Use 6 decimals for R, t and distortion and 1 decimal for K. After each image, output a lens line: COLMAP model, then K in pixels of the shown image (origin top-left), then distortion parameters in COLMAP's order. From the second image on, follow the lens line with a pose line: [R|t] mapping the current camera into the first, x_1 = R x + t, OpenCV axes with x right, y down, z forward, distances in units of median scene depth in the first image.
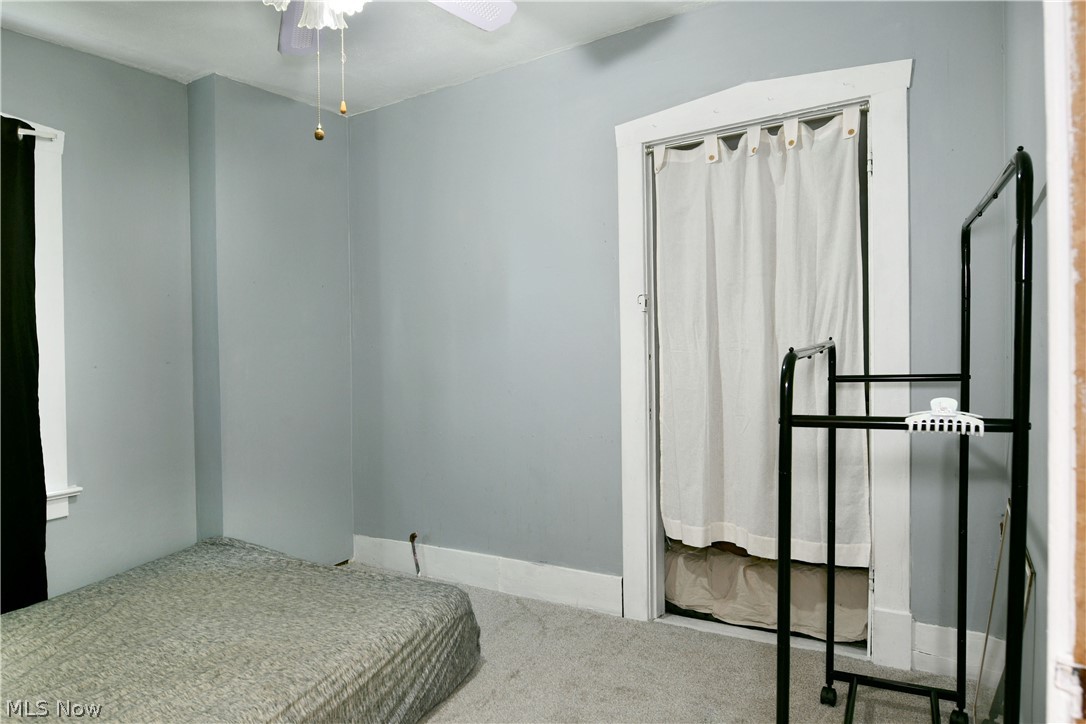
lens RADIAL K [[696.2, 0, 543.0], [0, 696.2, 362.0], [0, 0, 1]] dist [-0.006573, -0.004642]
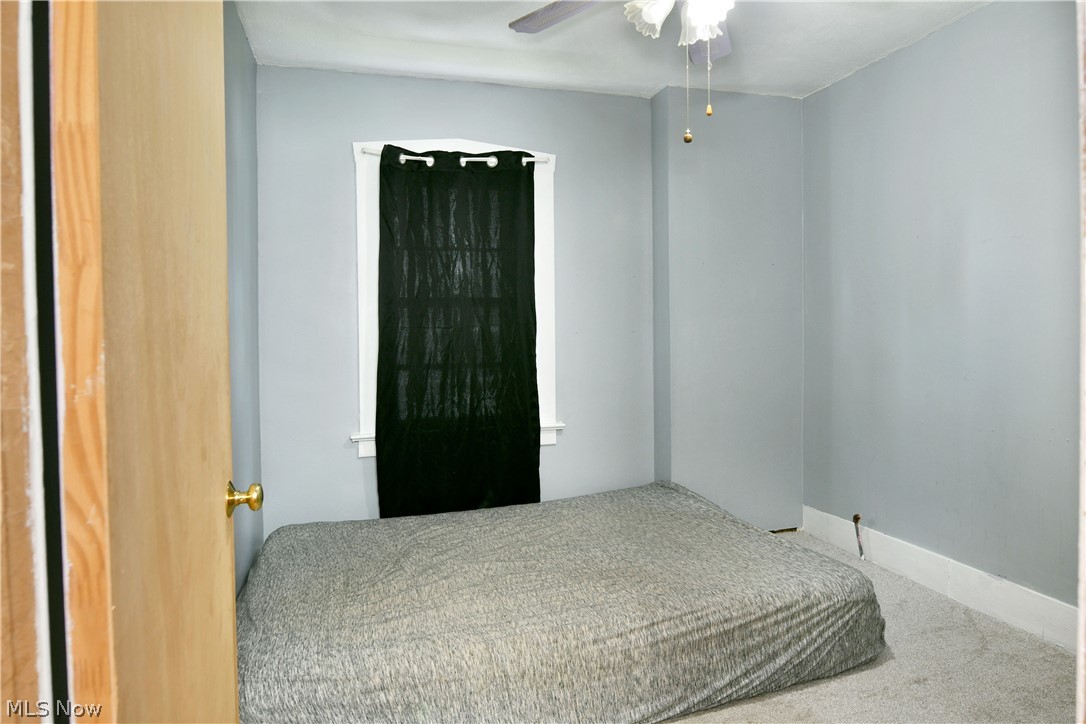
lens RADIAL K [[657.7, 0, 539.7], [0, 657.7, 353.5], [0, 0, 1]] dist [-0.003206, -0.002450]
pose [[0.774633, 0.057498, -0.629792, 0.109522], [-0.039641, 0.998315, 0.042386, -0.005487], [0.631168, -0.007868, 0.775606, 0.002319]]
